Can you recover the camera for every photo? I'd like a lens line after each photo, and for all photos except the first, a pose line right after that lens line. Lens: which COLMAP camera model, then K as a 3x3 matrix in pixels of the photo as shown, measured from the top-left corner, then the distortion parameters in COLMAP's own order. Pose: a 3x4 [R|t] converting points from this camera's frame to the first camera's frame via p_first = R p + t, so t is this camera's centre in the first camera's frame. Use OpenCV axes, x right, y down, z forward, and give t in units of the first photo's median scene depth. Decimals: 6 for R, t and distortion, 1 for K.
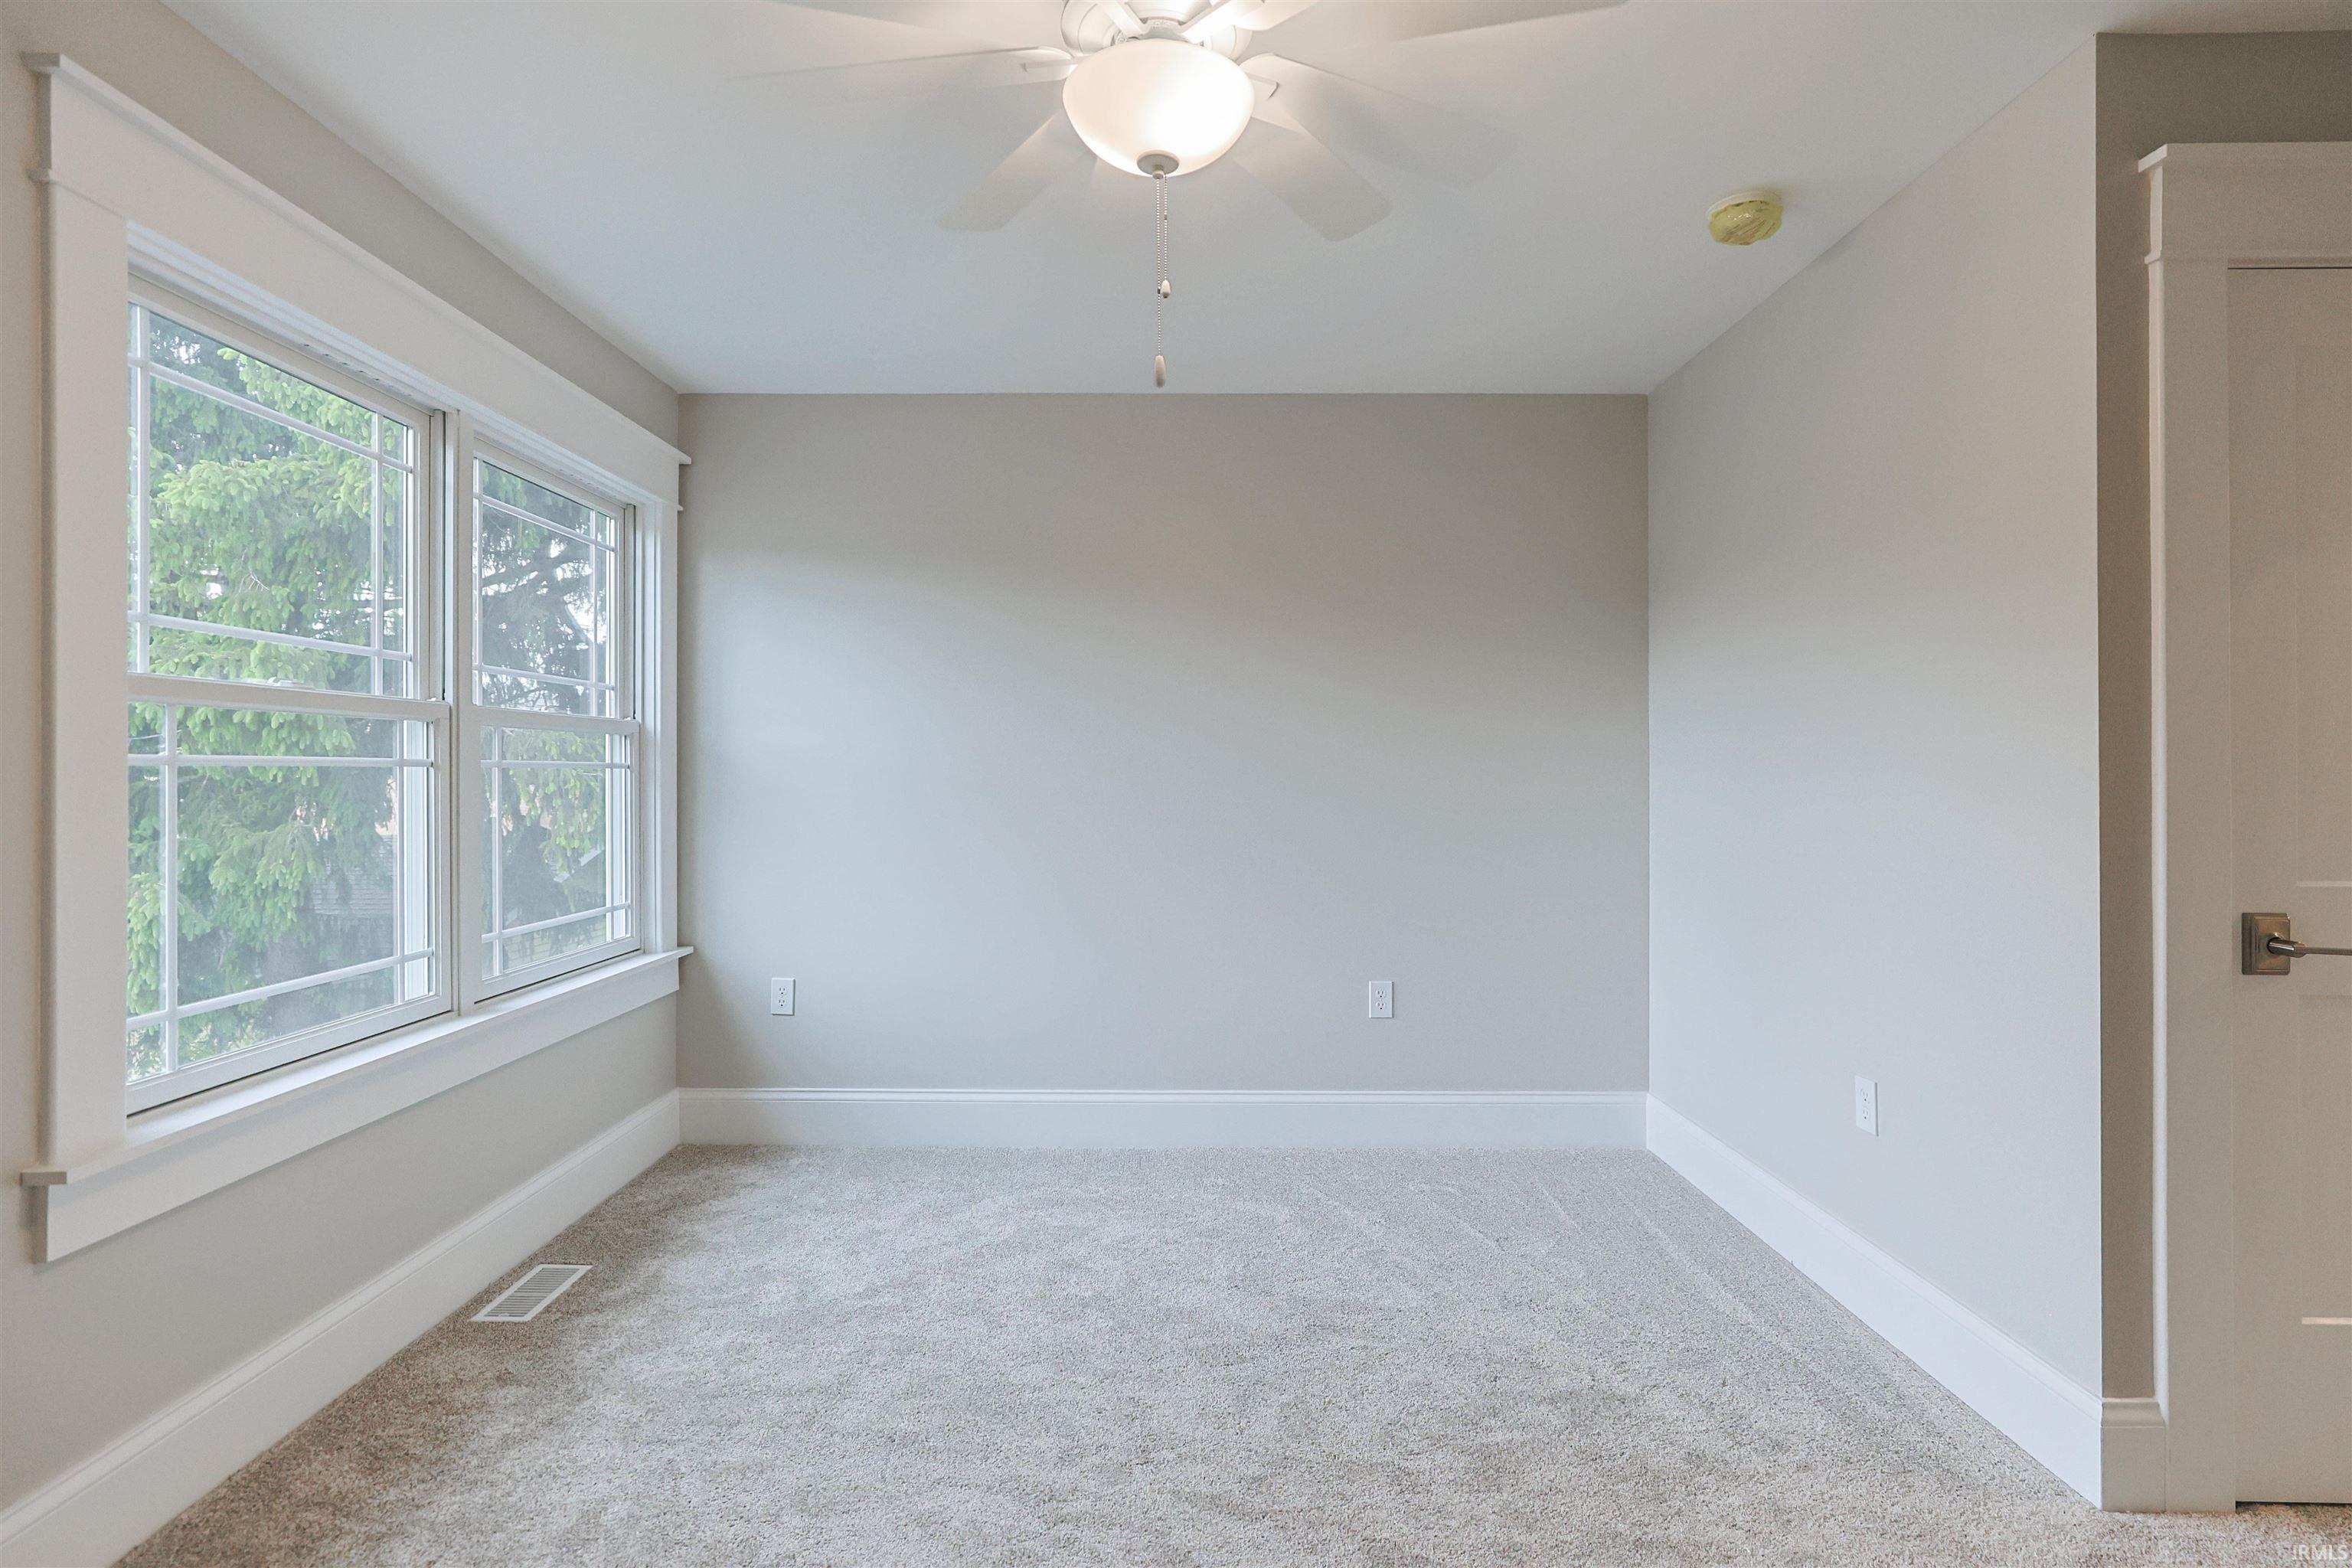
lens RADIAL K [[1137.9, 0, 1211.4], [0, 1137.9, 767.2], [0, 0, 1]] dist [-0.020278, 0.014619]
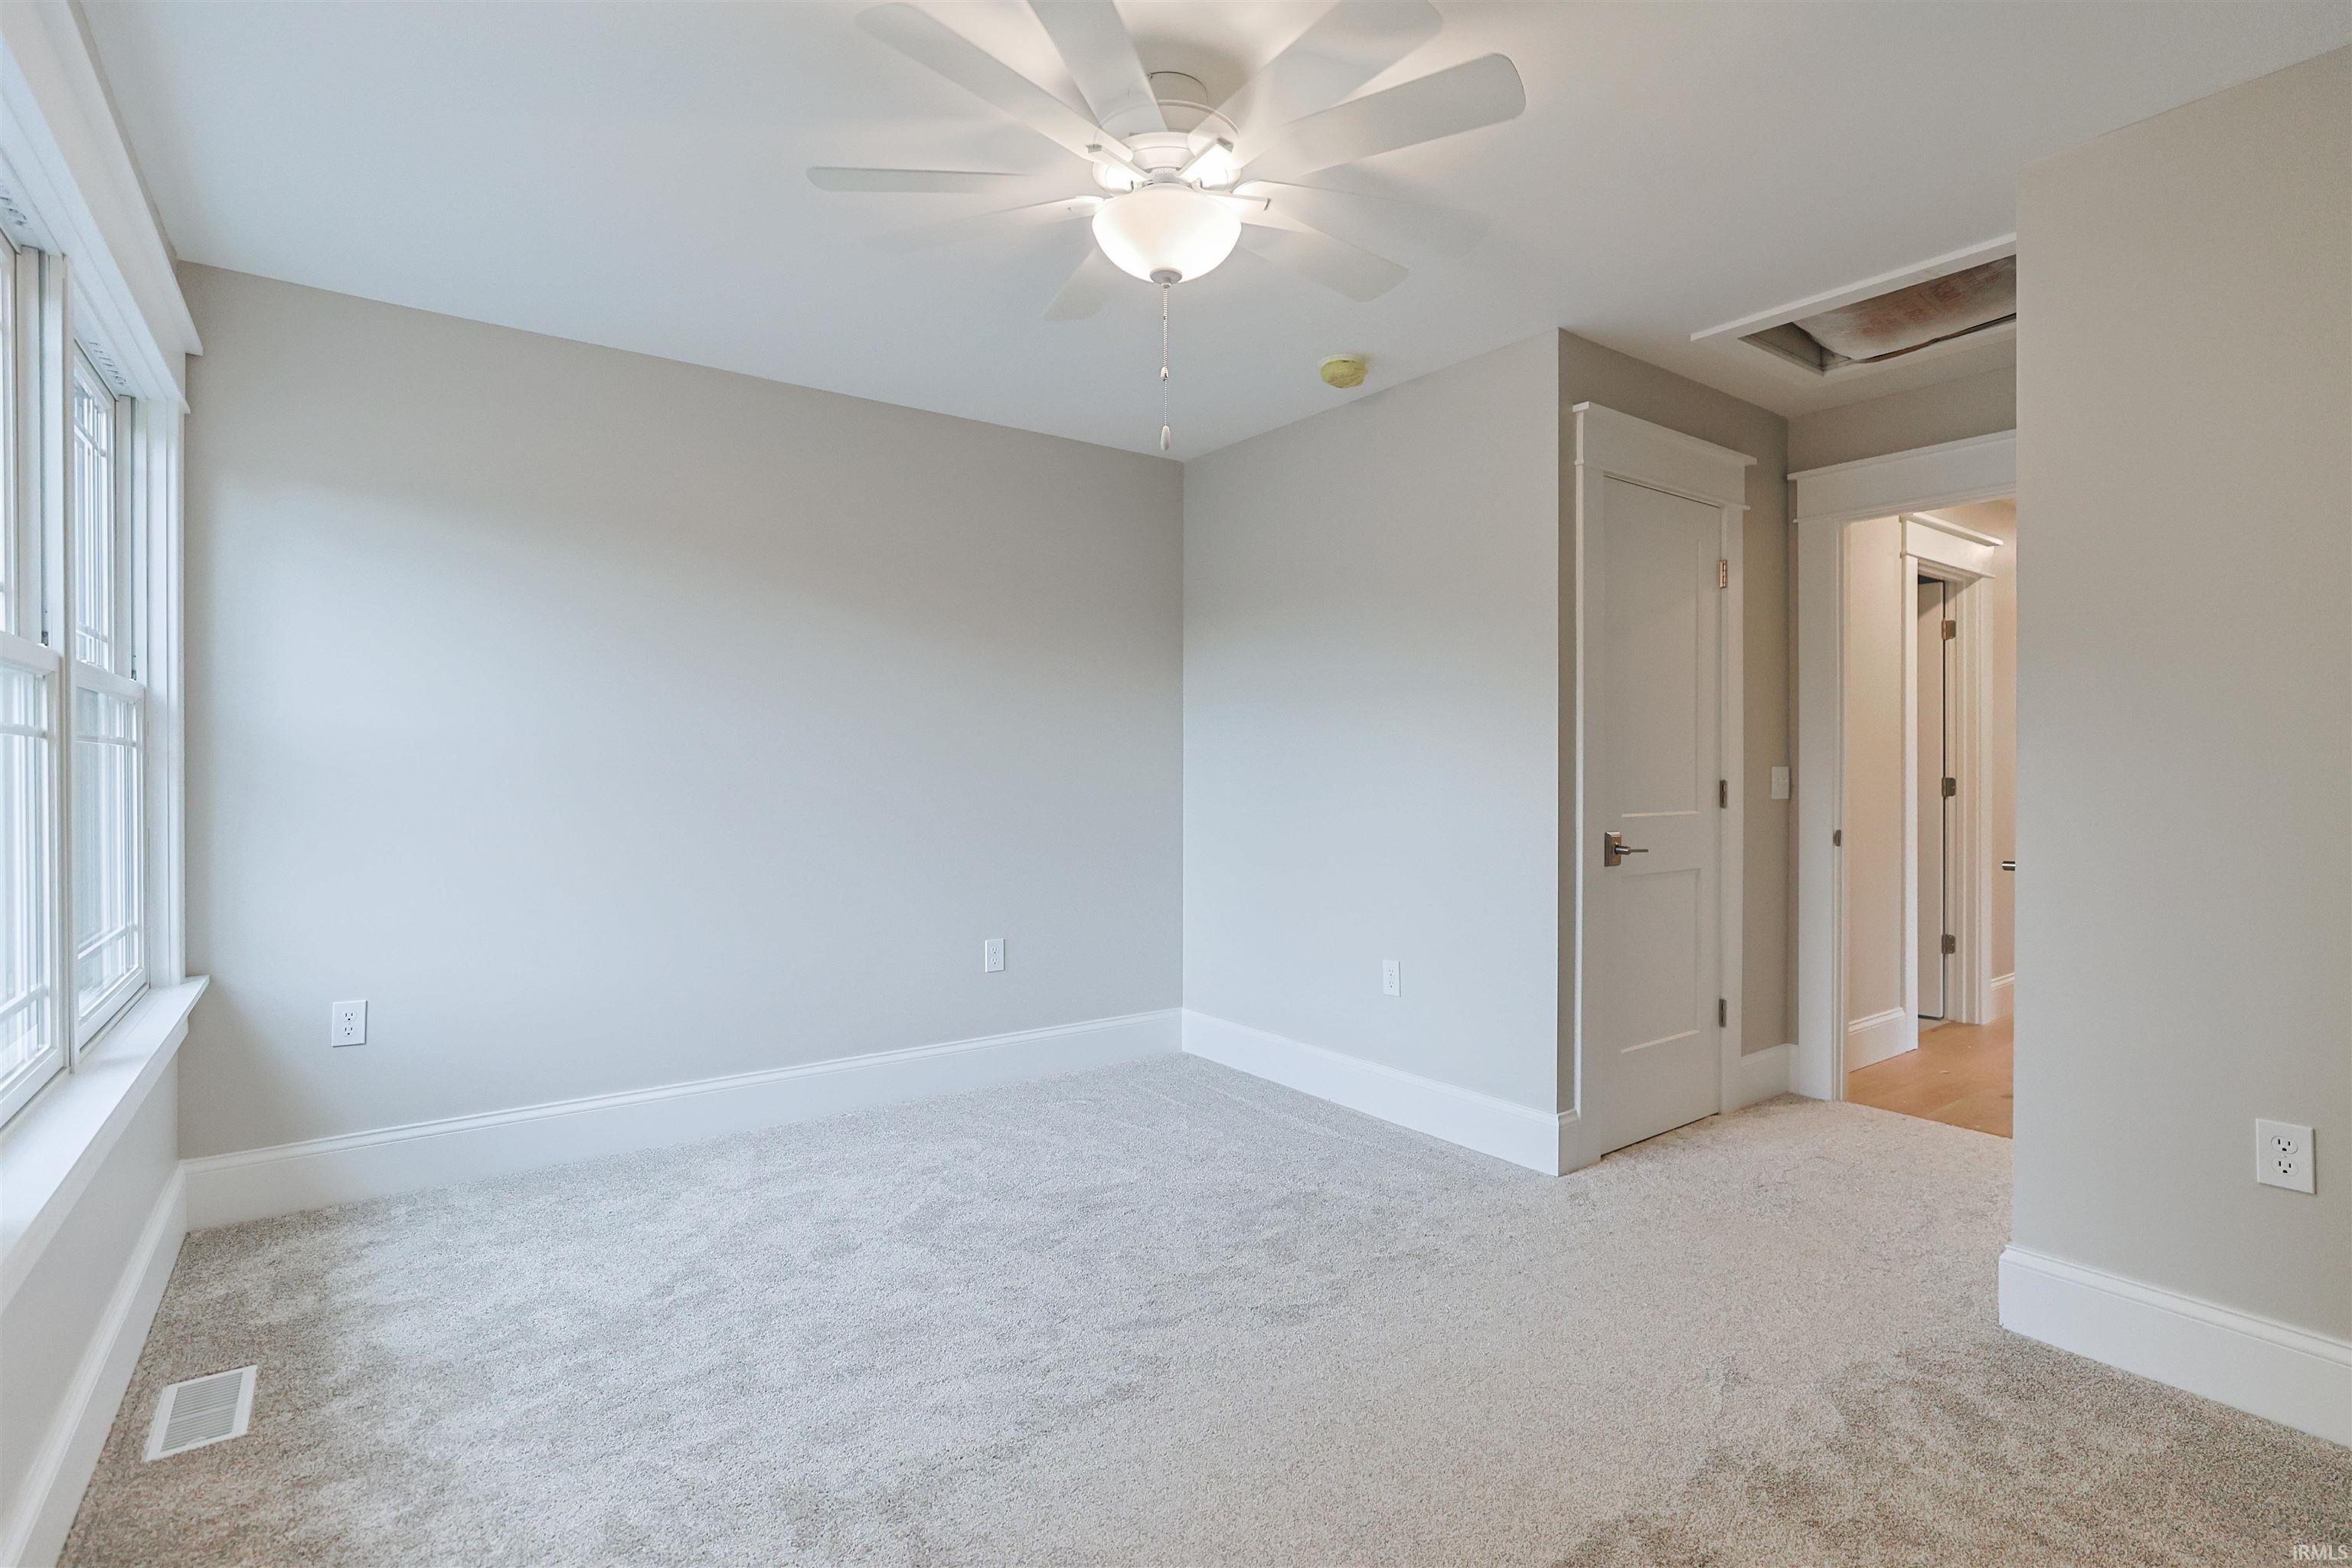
lens RADIAL K [[1132.2, 0, 1179.1], [0, 1132.2, 767.3], [0, 0, 1]] dist [-0.020460, 0.013903]
pose [[0.800180, -0.000552, 0.599760, -0.539555], [-0.002577, 0.999987, 0.004359, 0.014183], [-0.599754, -0.005034, 0.800168, -0.027838]]
